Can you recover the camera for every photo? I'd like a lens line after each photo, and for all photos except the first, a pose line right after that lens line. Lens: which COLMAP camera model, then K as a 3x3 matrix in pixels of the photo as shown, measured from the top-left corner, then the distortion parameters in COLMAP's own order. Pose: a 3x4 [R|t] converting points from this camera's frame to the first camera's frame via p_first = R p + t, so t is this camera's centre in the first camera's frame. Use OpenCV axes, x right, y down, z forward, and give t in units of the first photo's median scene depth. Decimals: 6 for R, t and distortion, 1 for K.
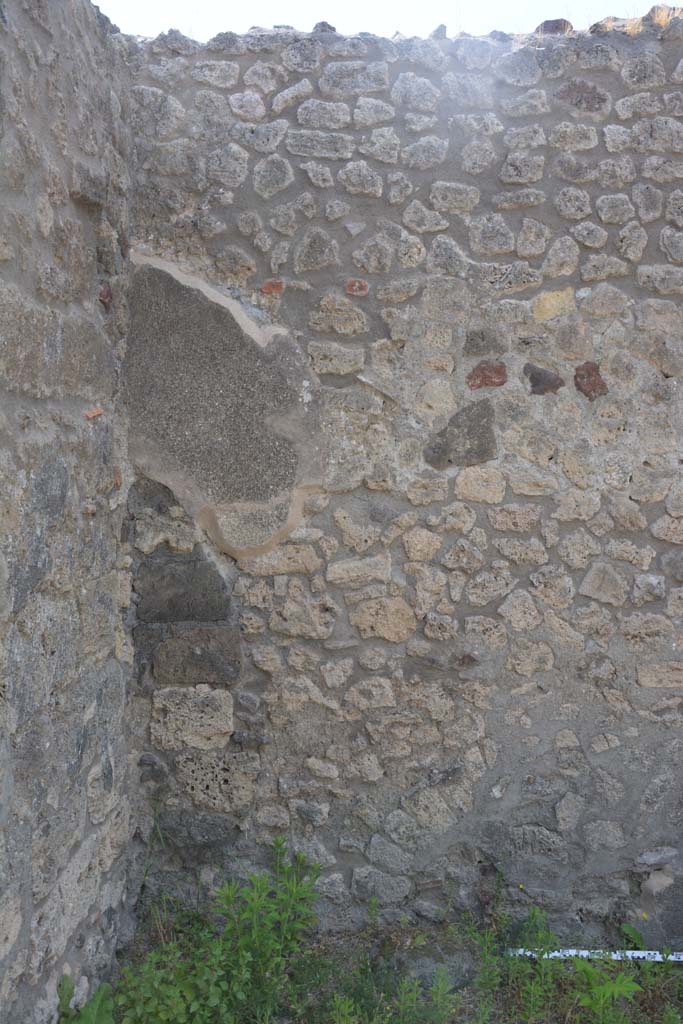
lens RADIAL K [[864.5, 0, 341.5], [0, 864.5, 512.0], [0, 0, 1]] dist [-0.133909, 0.163101]
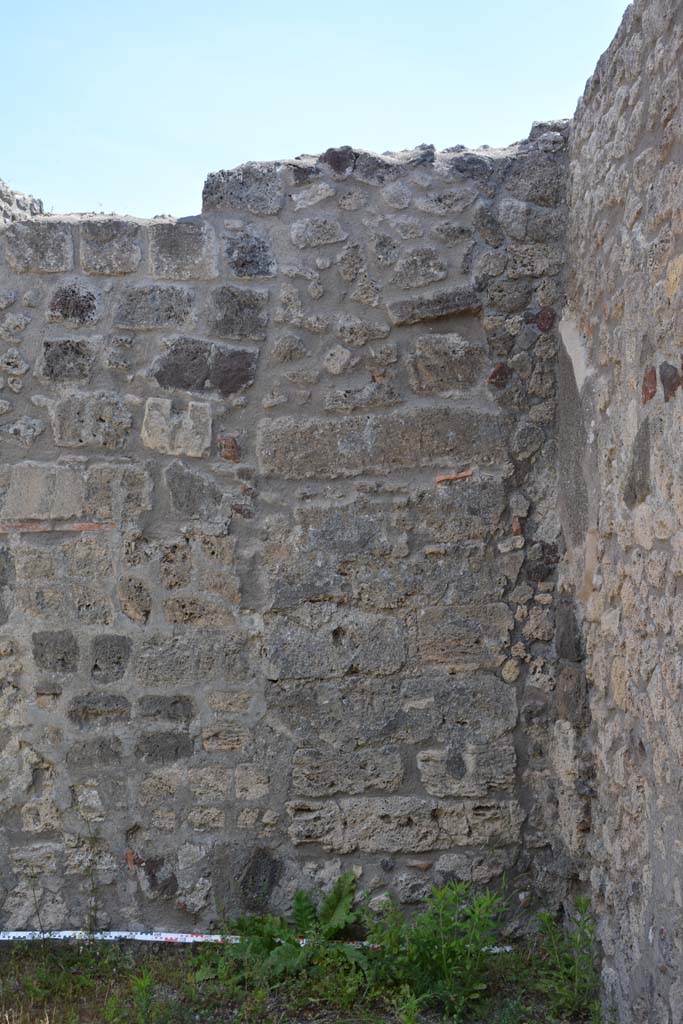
lens RADIAL K [[1040.5, 0, 341.5], [0, 1040.5, 512.0], [0, 0, 1]] dist [-0.060364, 0.263184]
pose [[0.011714, -0.032361, -0.999408, 1.108452], [-0.021559, 0.999236, -0.032608, -0.007052], [0.999699, 0.021928, 0.011007, 0.711391]]
